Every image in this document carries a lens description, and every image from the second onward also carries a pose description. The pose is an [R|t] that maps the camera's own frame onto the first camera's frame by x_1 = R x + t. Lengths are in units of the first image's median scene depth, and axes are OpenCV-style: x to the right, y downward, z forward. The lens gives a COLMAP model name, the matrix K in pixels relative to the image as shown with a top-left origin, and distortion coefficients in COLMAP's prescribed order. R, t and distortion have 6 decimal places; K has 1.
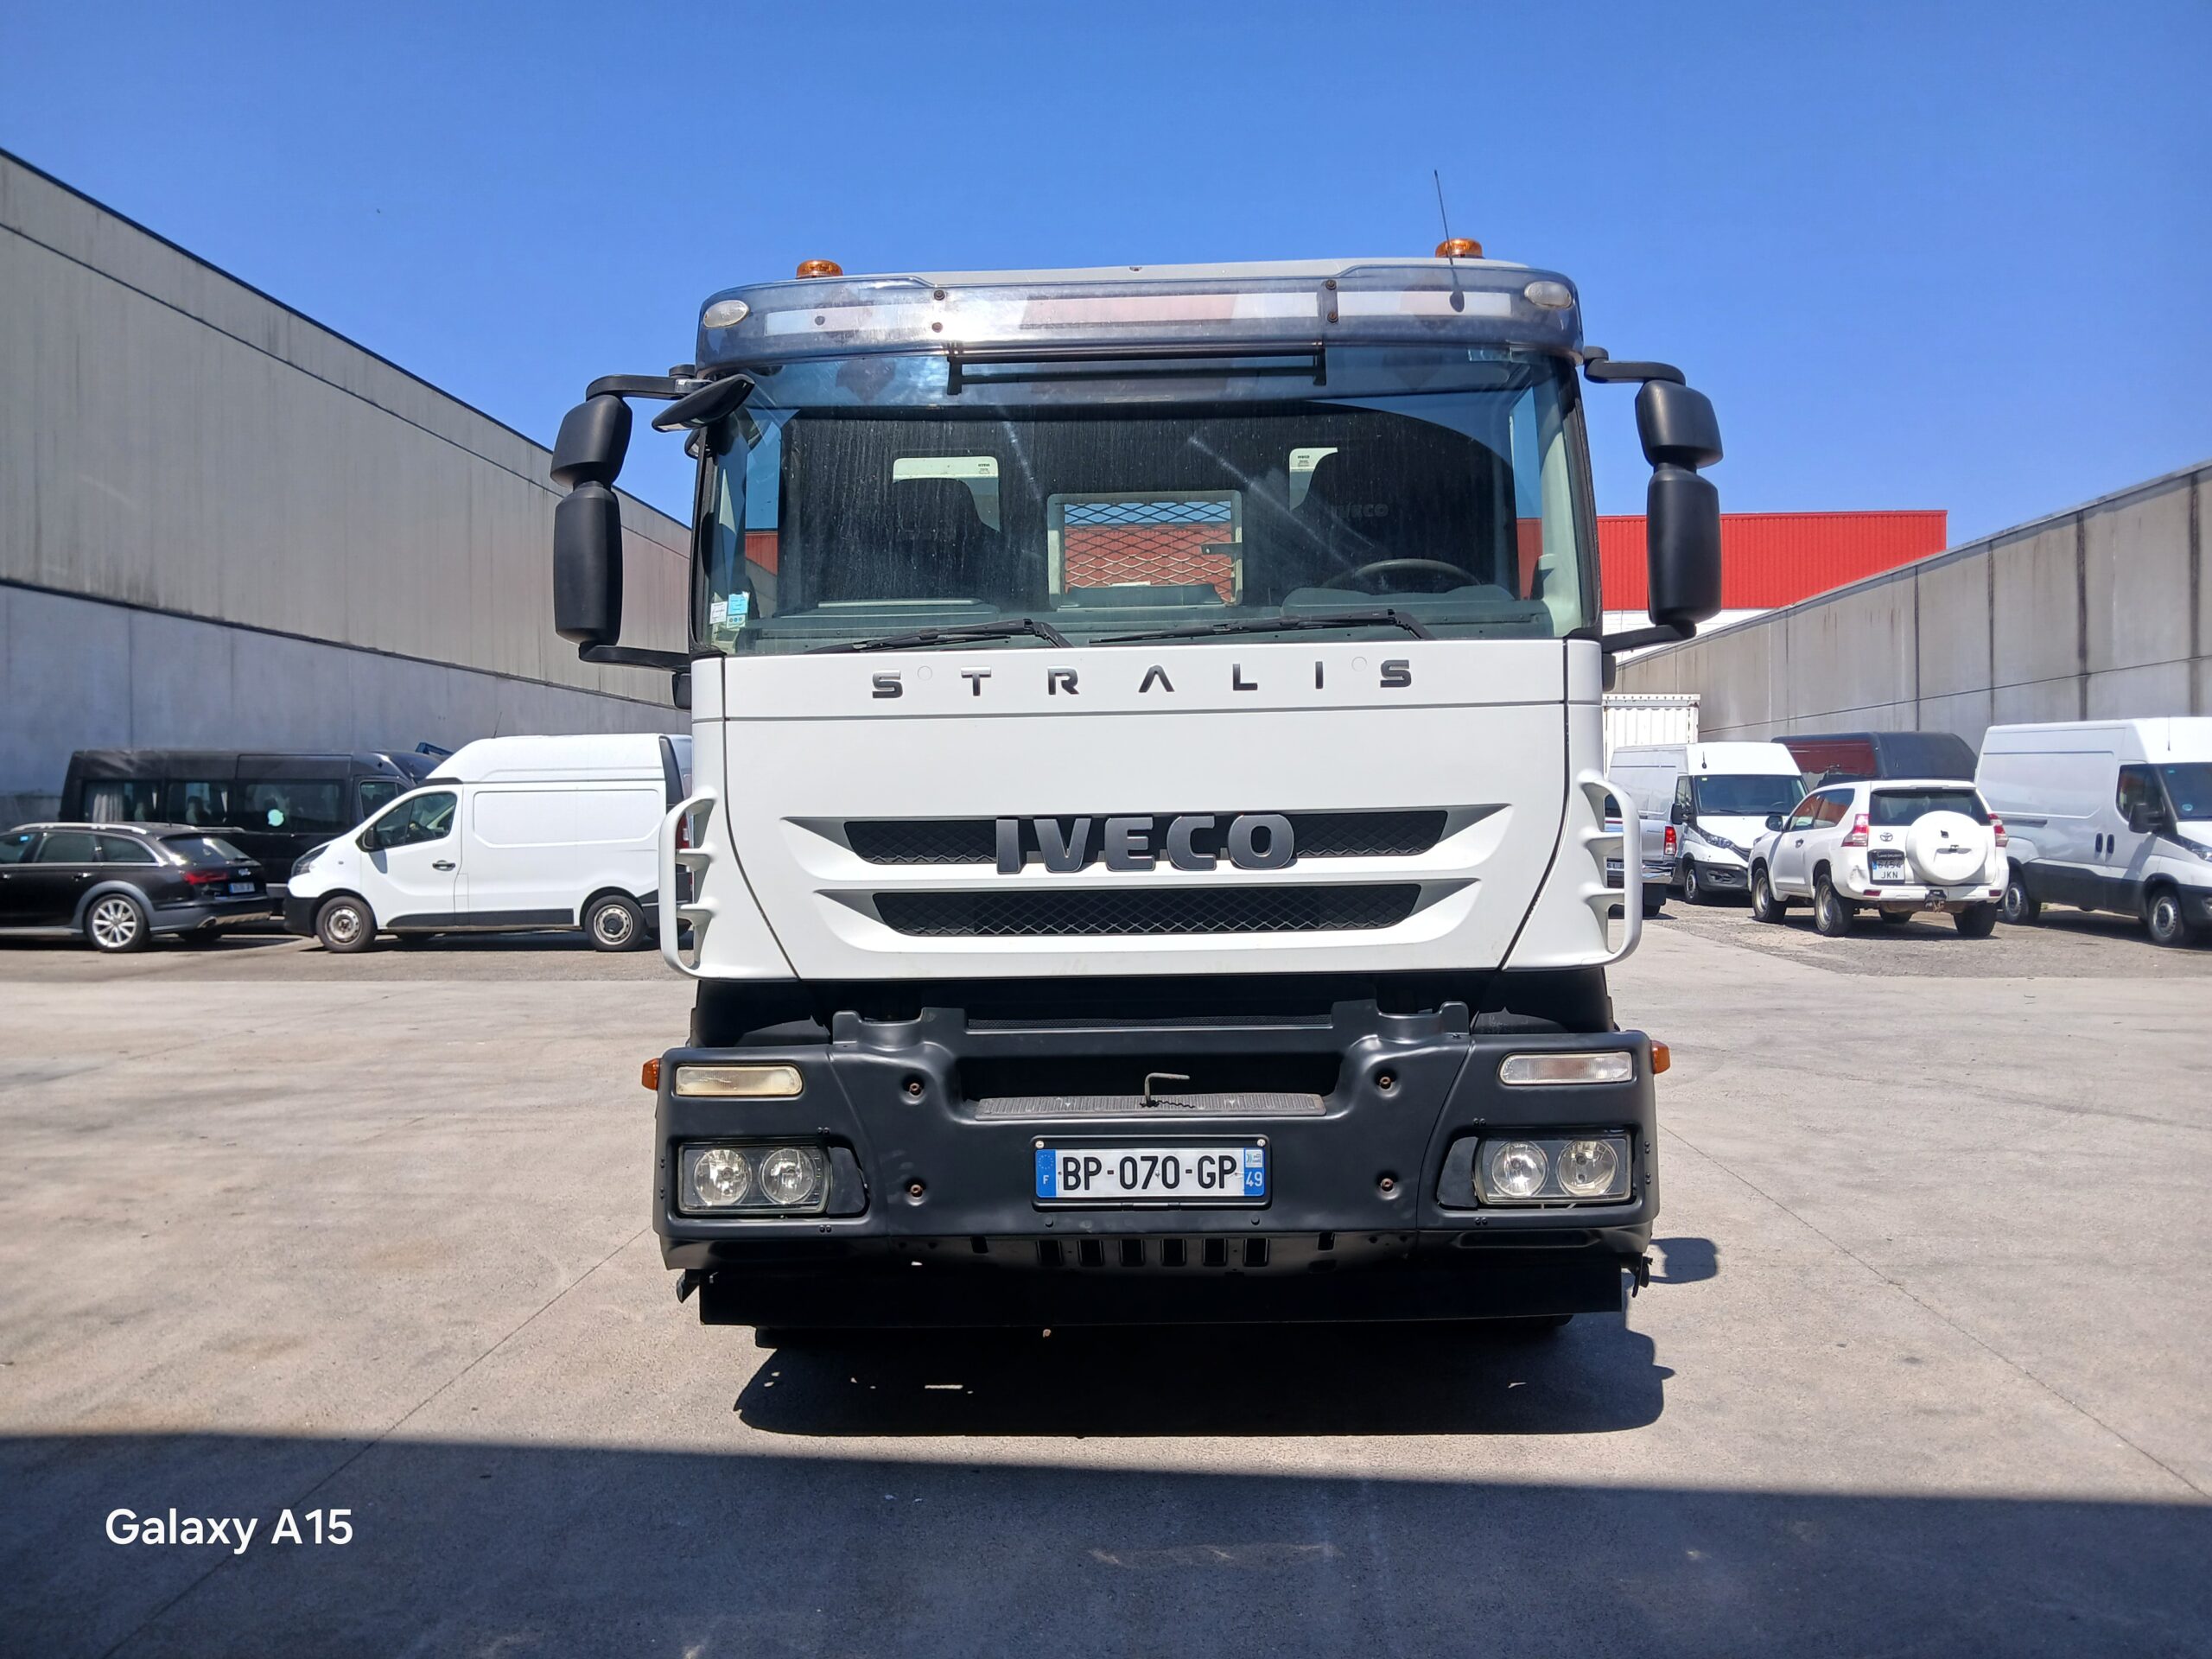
lens RADIAL K [[1803.3, 0, 1116.8], [0, 1803.3, 829.1], [0, 0, 1]] dist [0.006621, -0.111799]
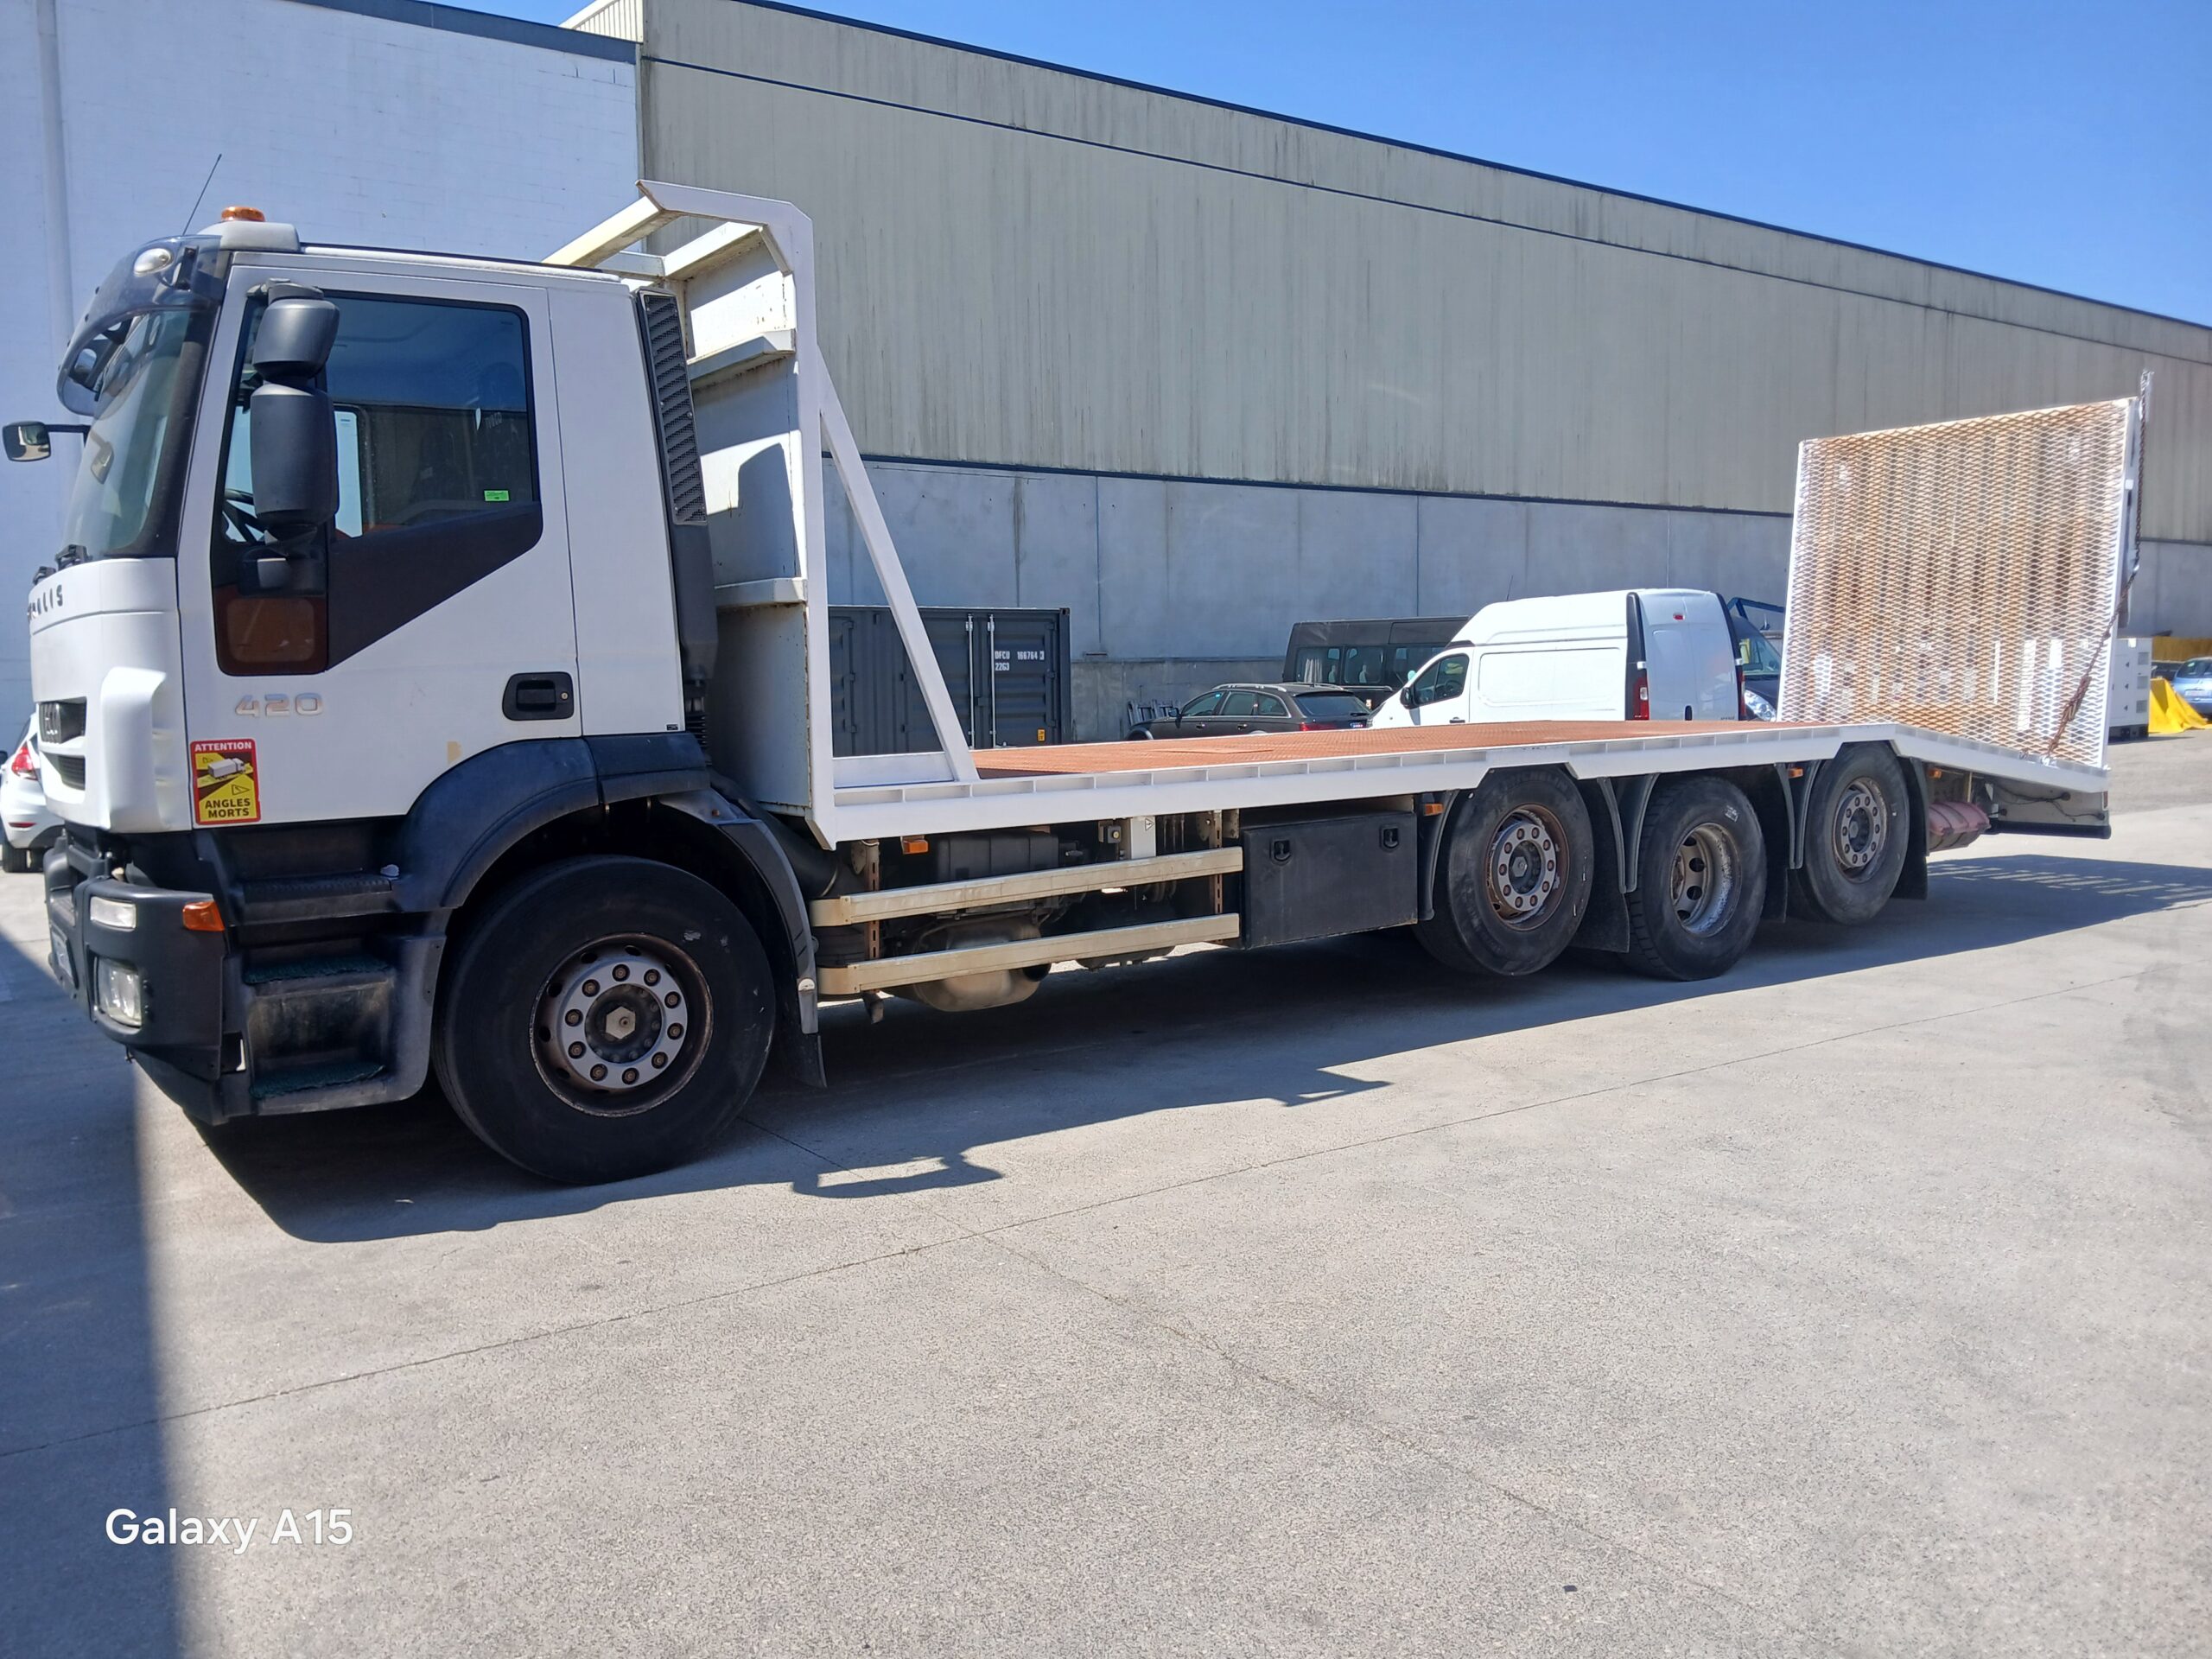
lens RADIAL K [[1779.0, 0, 1110.3], [0, 1779.0, 871.6], [0, 0, 1]] dist [0.009868, -0.088988]
pose [[0.584623, 0.078141, -0.807533, 0.345164], [0.012785, 0.994340, 0.105473, -0.005433], [0.811204, -0.071986, 0.580315, 0.174348]]
